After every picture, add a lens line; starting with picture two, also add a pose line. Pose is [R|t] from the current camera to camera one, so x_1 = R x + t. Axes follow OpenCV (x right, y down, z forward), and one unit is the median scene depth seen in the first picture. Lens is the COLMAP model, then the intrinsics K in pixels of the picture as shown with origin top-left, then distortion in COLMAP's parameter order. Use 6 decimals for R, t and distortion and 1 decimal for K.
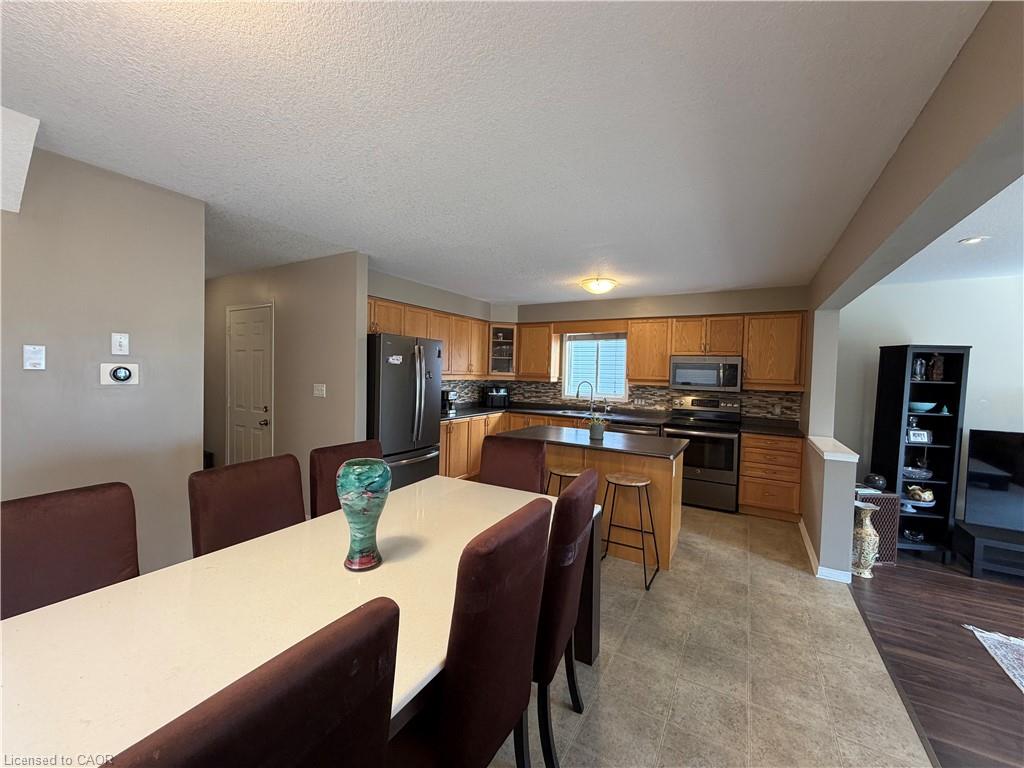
lens RADIAL K [[408.7, 0, 508.9], [0, 408.7, 381.1], [0, 0, 1]] dist [-0.000503, -0.000163]
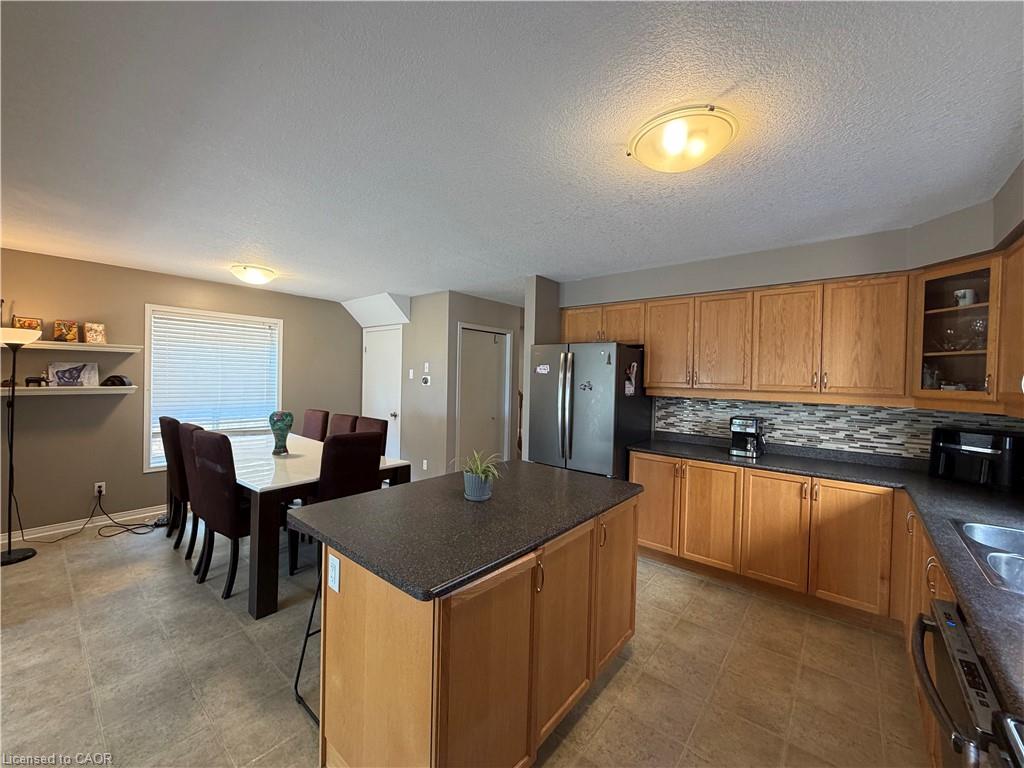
lens RADIAL K [[408.7, 0, 506.7], [0, 408.7, 383.3], [0, 0, 1]] dist [-0.000503, -0.000163]
pose [[-0.174987, -0.012645, -0.984490, 0.493853], [-0.050453, 0.998719, -0.003860, -0.006911], [0.983277, 0.048995, -0.175401, 0.749825]]
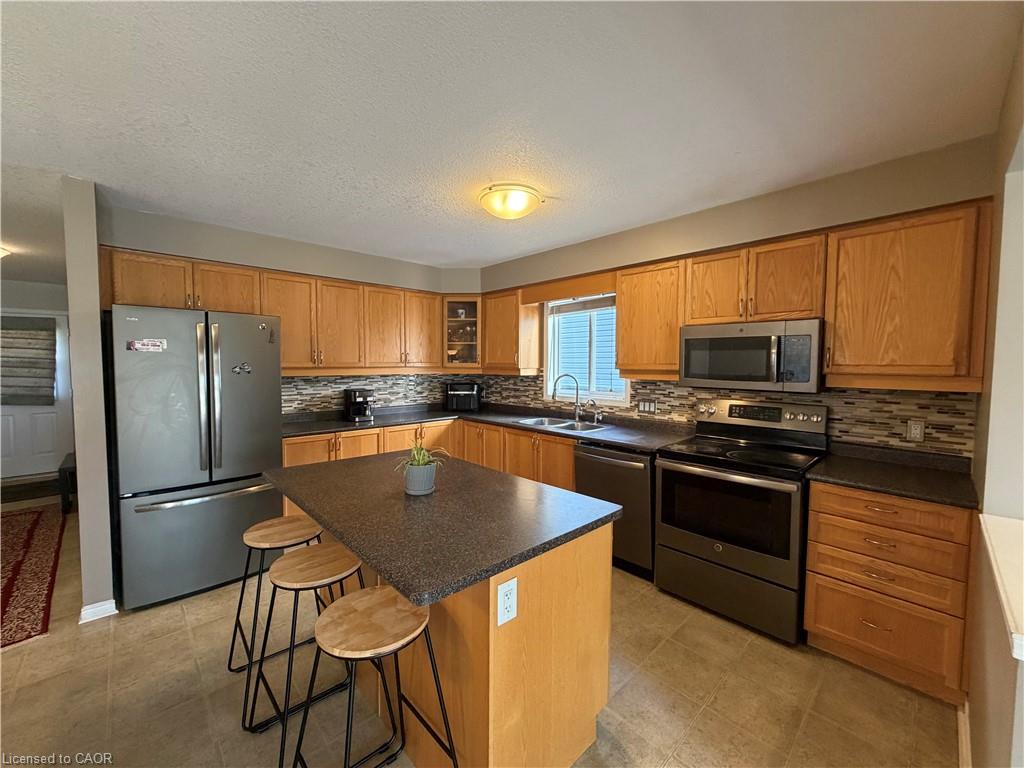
lens RADIAL K [[408.7, 0, 508.8], [0, 408.7, 381.5], [0, 0, 1]] dist [-0.000503, -0.000163]
pose [[0.959798, -0.008077, -0.280575, 0.302402], [0.012894, 0.999799, 0.015326, 0.001148], [0.280395, -0.018327, 0.959710, 0.373121]]
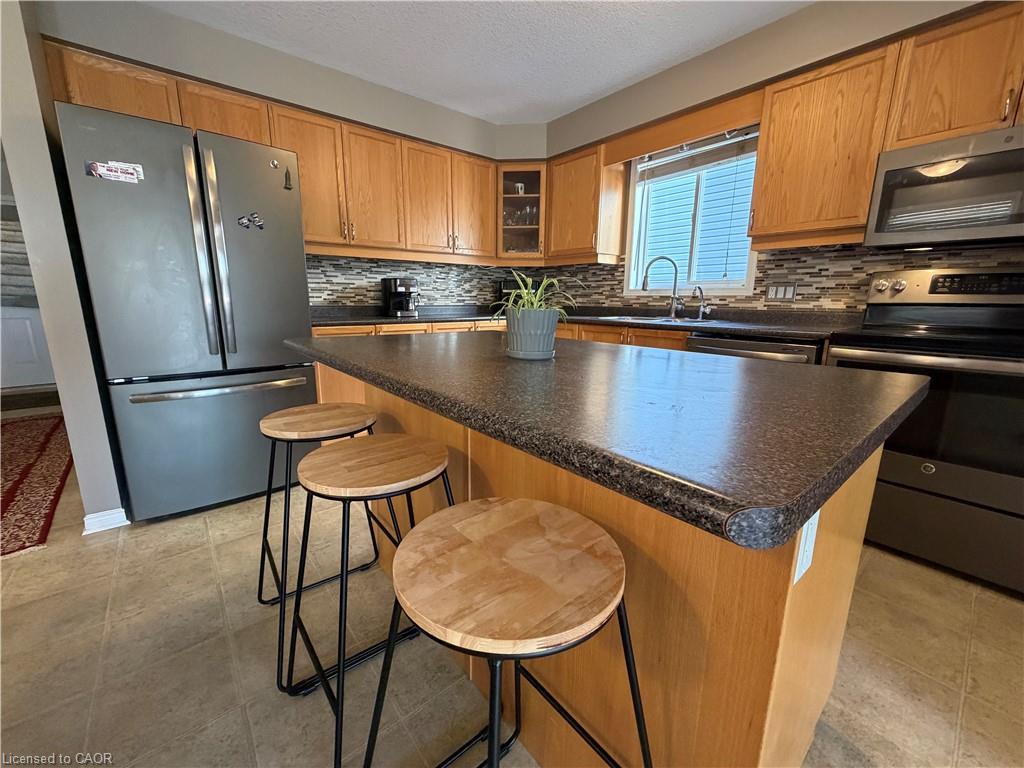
lens RADIAL K [[408.7, 0, 508.3], [0, 408.7, 382.0], [0, 0, 1]] dist [-0.000503, -0.000163]
pose [[0.940266, 0.051355, -0.336546, 0.199217], [0.007095, 0.985386, 0.170186, 0.070895], [0.340368, -0.162408, 0.926161, 0.474955]]
